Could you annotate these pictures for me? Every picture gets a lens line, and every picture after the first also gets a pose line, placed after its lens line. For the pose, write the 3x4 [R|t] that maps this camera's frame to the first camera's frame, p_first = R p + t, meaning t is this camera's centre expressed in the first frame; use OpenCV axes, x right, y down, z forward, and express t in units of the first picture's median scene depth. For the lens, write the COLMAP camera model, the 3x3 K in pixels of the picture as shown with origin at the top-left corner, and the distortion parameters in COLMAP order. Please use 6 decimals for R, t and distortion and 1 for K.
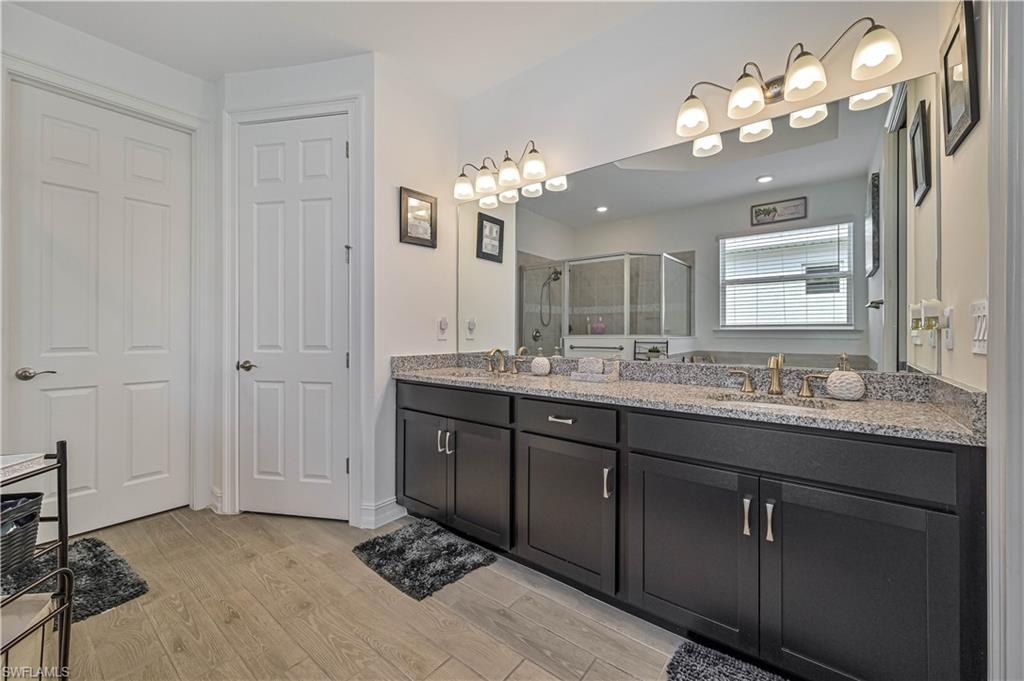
lens RADIAL K [[410.0, 0, 513.2], [0, 410.0, 328.1], [0, 0, 1]] dist [-0.000682, 0.000052]
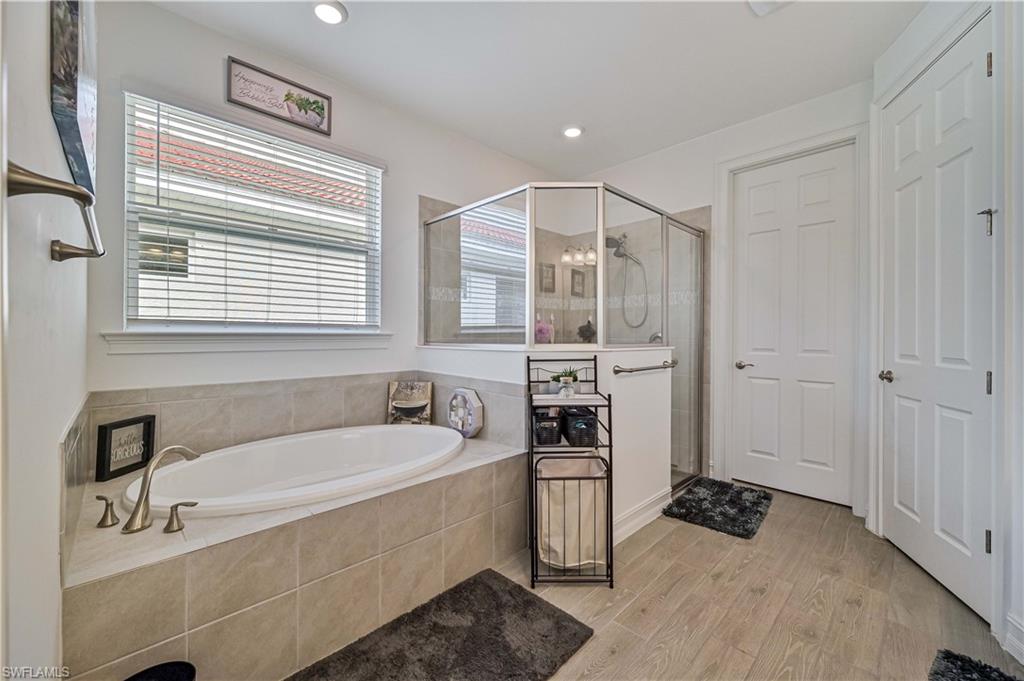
lens RADIAL K [[405.3, 0, 514.2], [0, 405.3, 333.9], [0, 0, 1]] dist [-0.002567, -0.000283]
pose [[-0.134811, -0.001194, -0.990871, 0.400674], [0.002183, 0.999996, -0.001502, -0.001676], [0.990869, -0.002365, -0.134807, 0.378457]]
